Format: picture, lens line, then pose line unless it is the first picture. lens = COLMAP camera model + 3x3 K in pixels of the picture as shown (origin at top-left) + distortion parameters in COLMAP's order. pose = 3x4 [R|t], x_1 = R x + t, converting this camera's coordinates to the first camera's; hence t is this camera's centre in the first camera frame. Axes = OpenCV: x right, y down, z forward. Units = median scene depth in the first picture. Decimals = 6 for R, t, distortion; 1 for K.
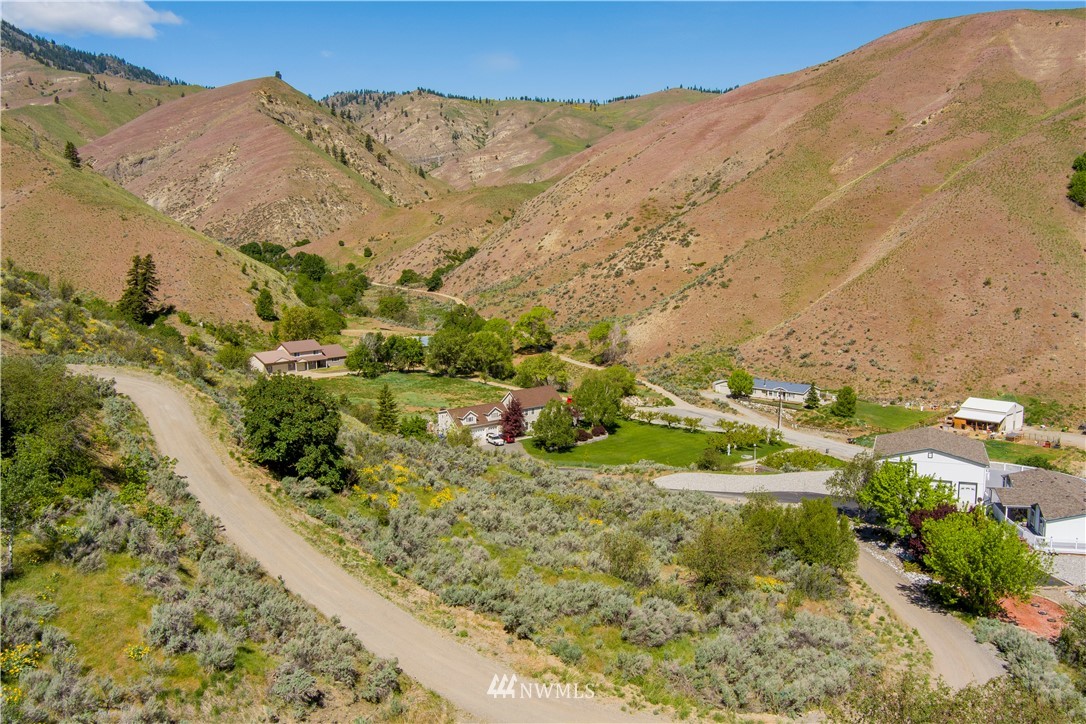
lens RADIAL K [[876.7, 0, 542.3], [0, 876.7, 365.0], [0, 0, 1]] dist [-0.081372, 0.034579]
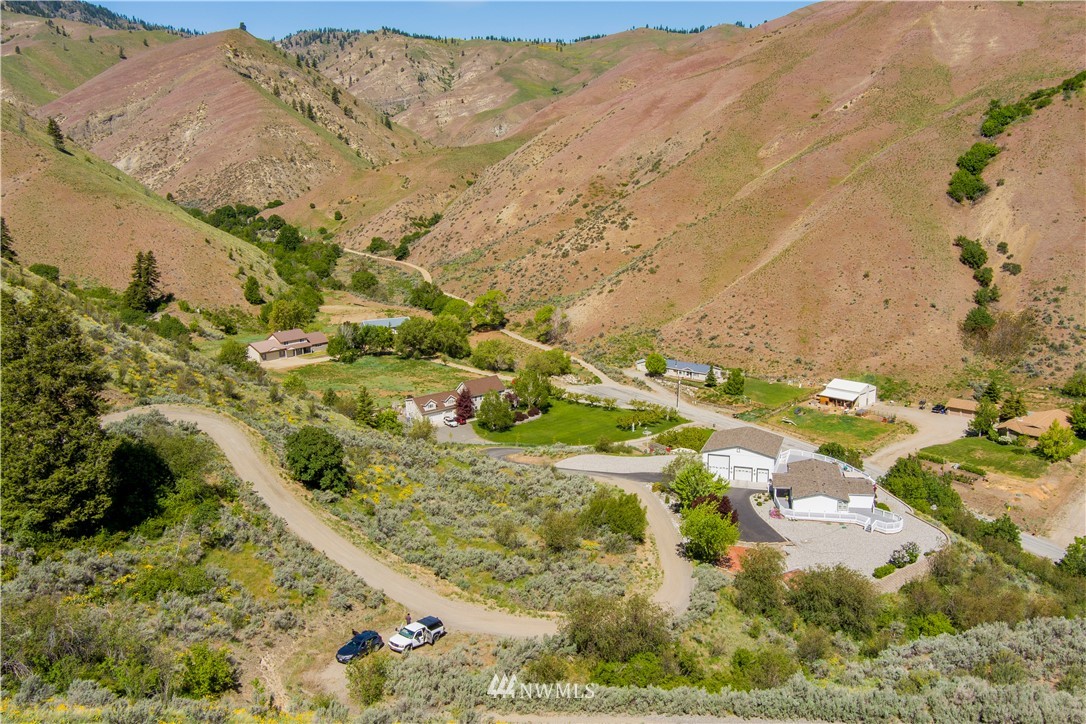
lens RADIAL K [[876.7, 0, 542.1], [0, 876.7, 364.3], [0, 0, 1]] dist [-0.081372, 0.034579]
pose [[0.999411, -0.012432, 0.031996, 0.019849], [0.010115, 0.997383, 0.071581, -0.044281], [-0.032802, -0.071216, 0.996921, -0.135134]]
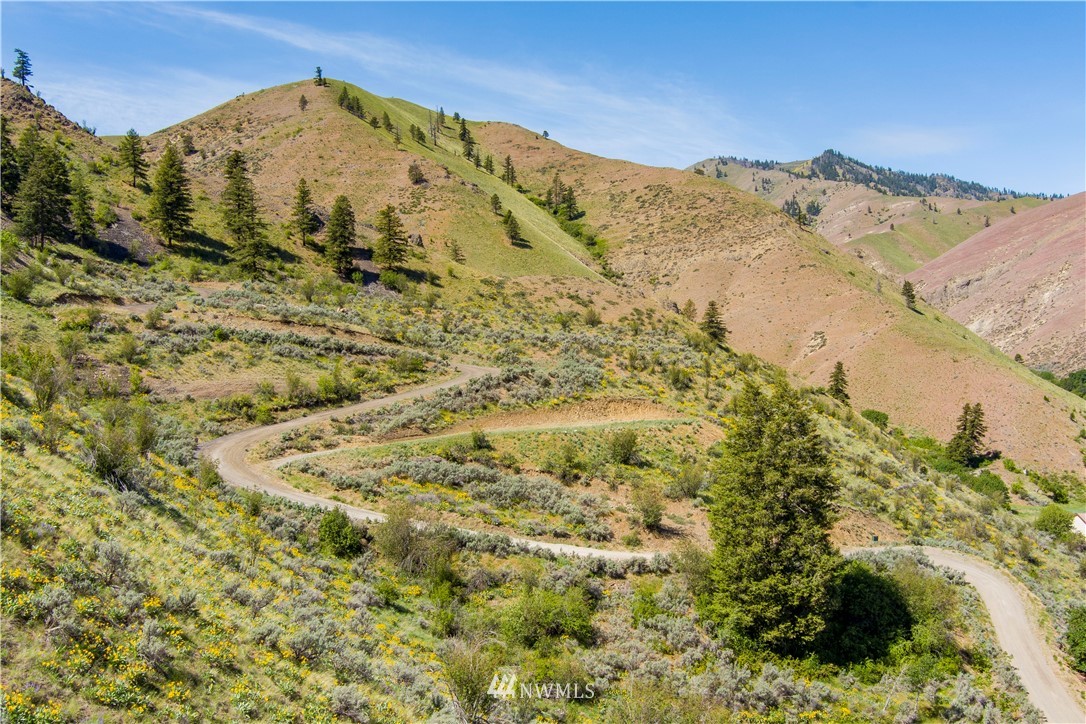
lens RADIAL K [[876.7, 0, 541.6], [0, 876.7, 366.0], [0, 0, 1]] dist [-0.081372, 0.034579]
pose [[0.633517, 0.013812, -0.773606, 0.027500], [-0.107753, 0.991672, -0.070535, -0.031111], [0.766189, 0.128043, 0.629729, -0.091234]]
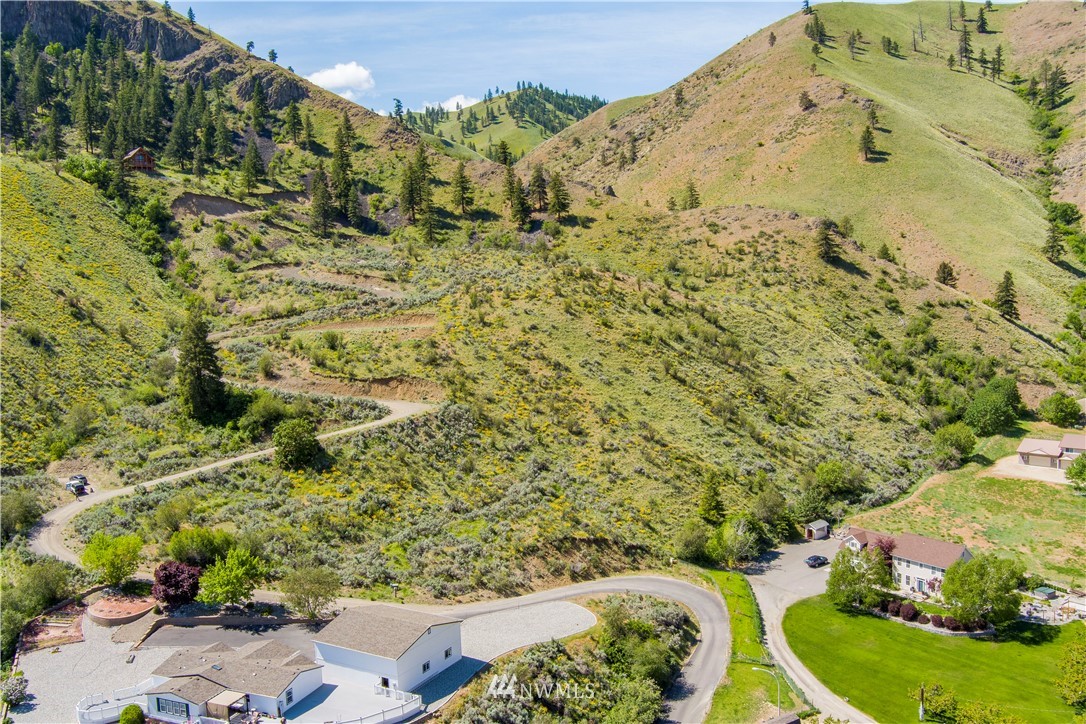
lens RADIAL K [[876.7, 0, 539.5], [0, 876.7, 365.2], [0, 0, 1]] dist [-0.081372, 0.034579]
pose [[-0.111955, 0.106298, -0.988012, 0.417137], [-0.093224, 0.988754, 0.116941, -0.099973], [0.989331, 0.105199, -0.100786, 0.377920]]
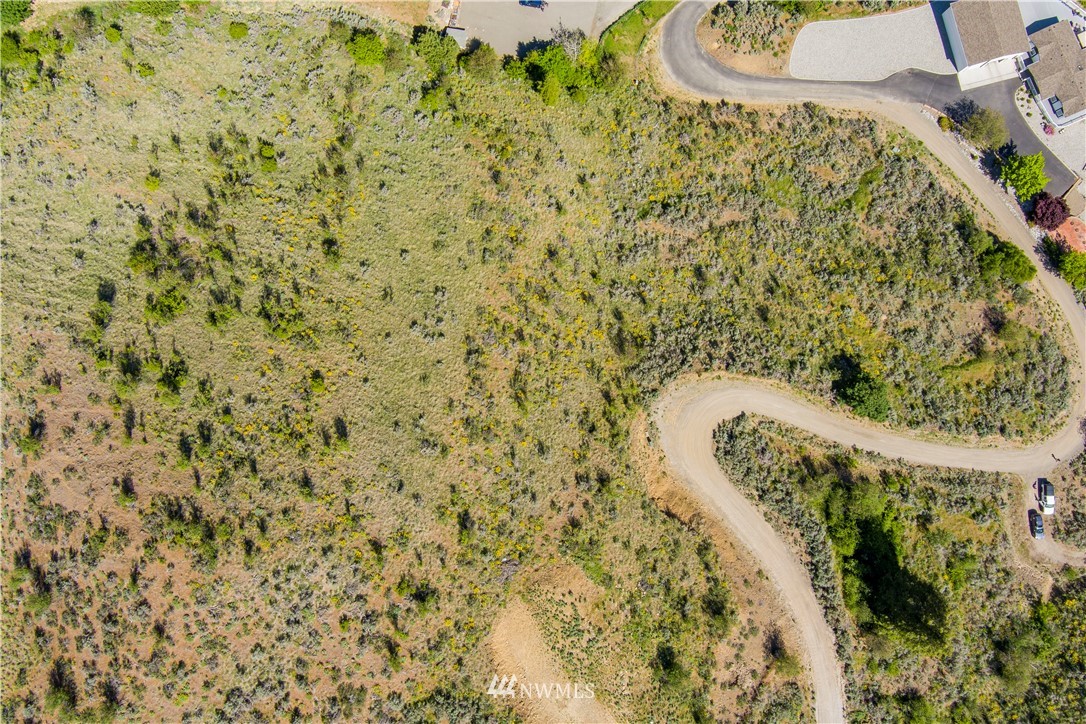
lens RADIAL K [[876.7, 0, 540.3], [0, 876.7, 361.1], [0, 0, 1]] dist [-0.081372, 0.034579]
pose [[0.787389, -0.616338, 0.012087, -0.180926], [0.080700, 0.122495, 0.989183, -0.436907], [-0.611152, -0.777896, 0.146190, 0.244883]]
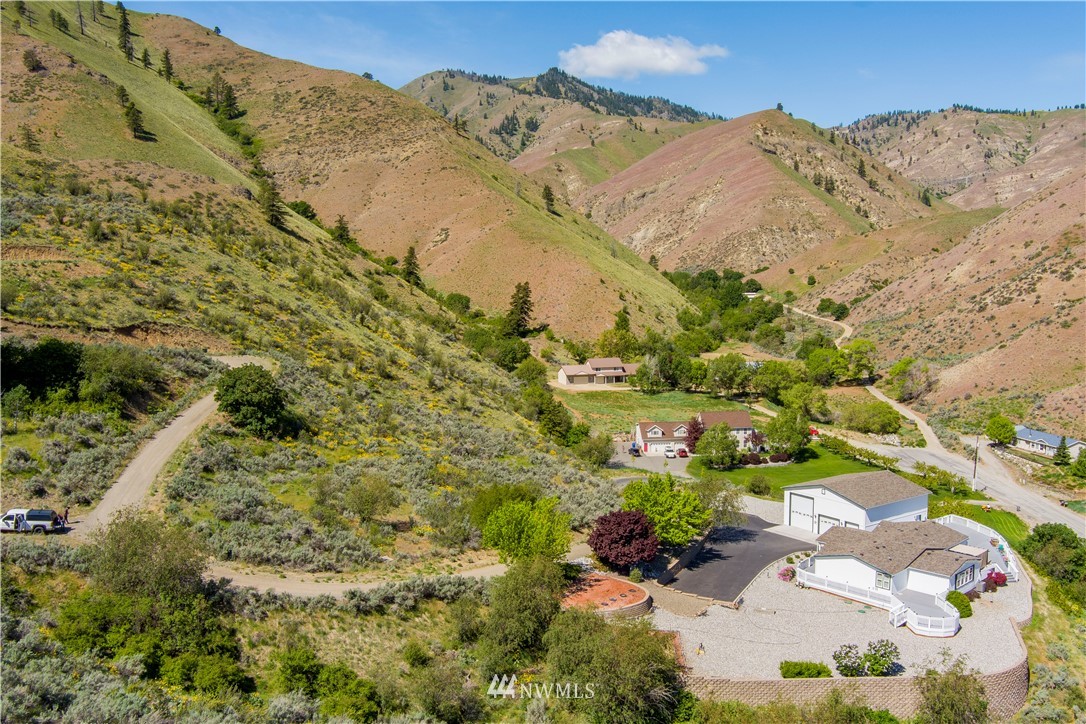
lens RADIAL K [[876.7, 0, 542.8], [0, 876.7, 367.4], [0, 0, 1]] dist [-0.081372, 0.034579]
pose [[0.827738, 0.062513, -0.557622, 0.215433], [-0.076613, 0.997059, -0.001948, -0.004645], [0.555860, 0.044333, 0.830093, -0.015671]]
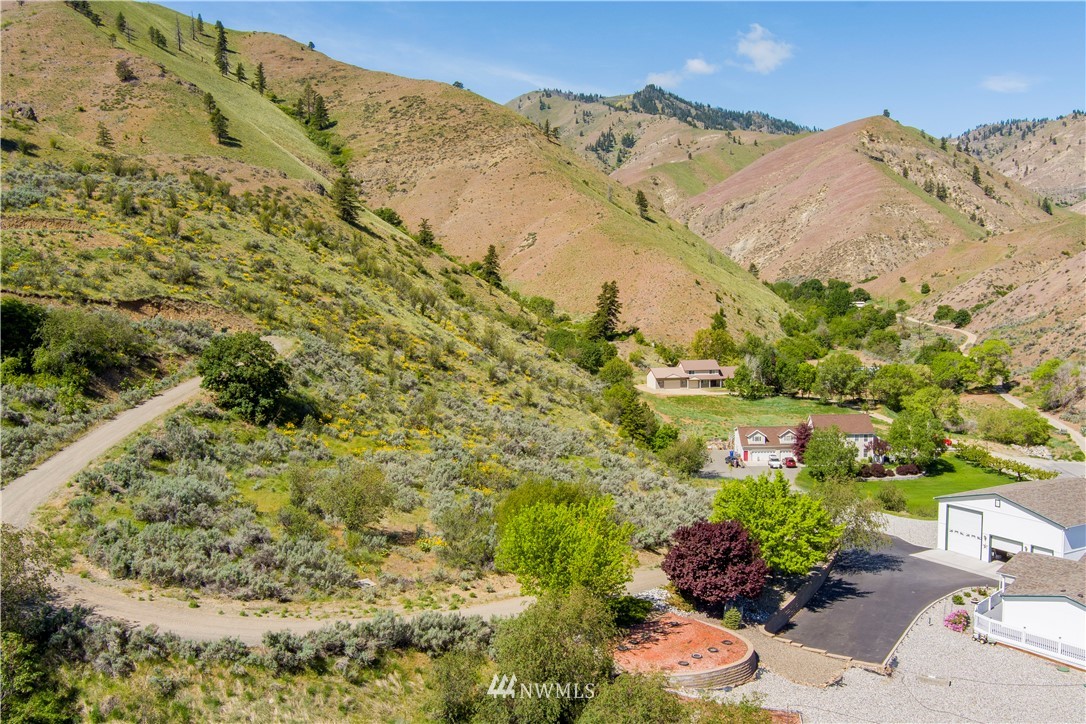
lens RADIAL K [[876.7, 0, 542.1], [0, 876.7, 367.1], [0, 0, 1]] dist [-0.081372, 0.034579]
pose [[0.760521, 0.052679, -0.647173, 0.180772], [-0.082846, 0.996430, -0.016248, 0.009341], [0.644007, 0.065973, 0.762170, 0.052710]]
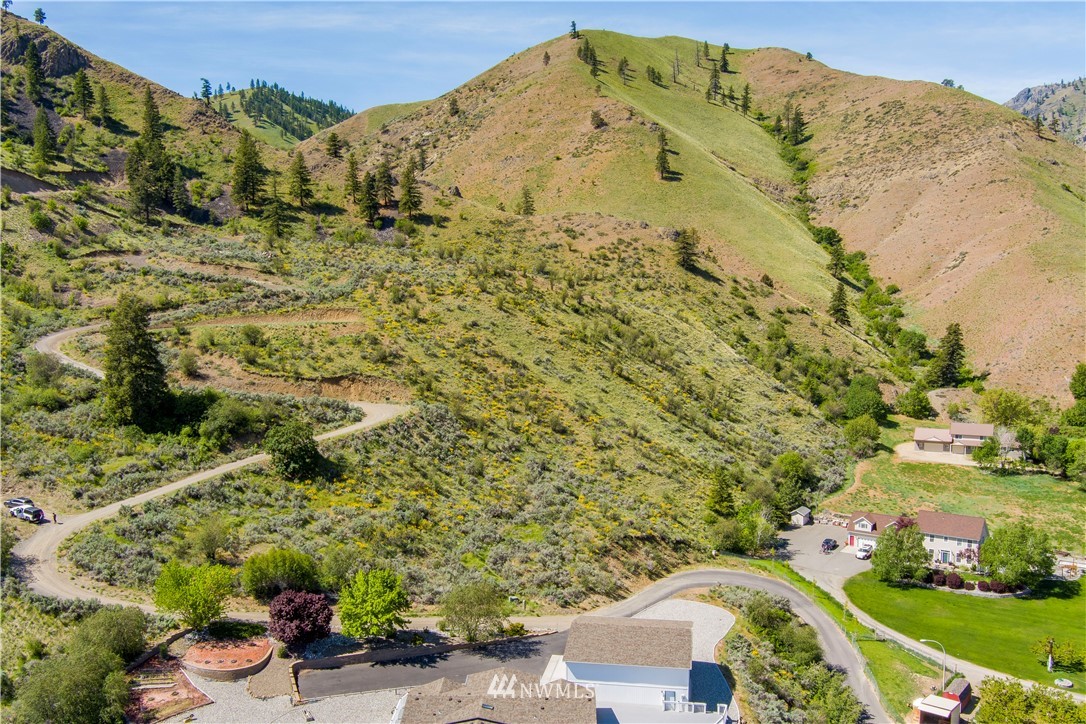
lens RADIAL K [[876.7, 0, 539.9], [0, 876.7, 367.4], [0, 0, 1]] dist [-0.081372, 0.034579]
pose [[0.218007, 0.092528, -0.971551, 0.382496], [-0.120342, 0.990447, 0.067324, -0.067502], [0.968499, 0.102241, 0.227059, 0.210067]]
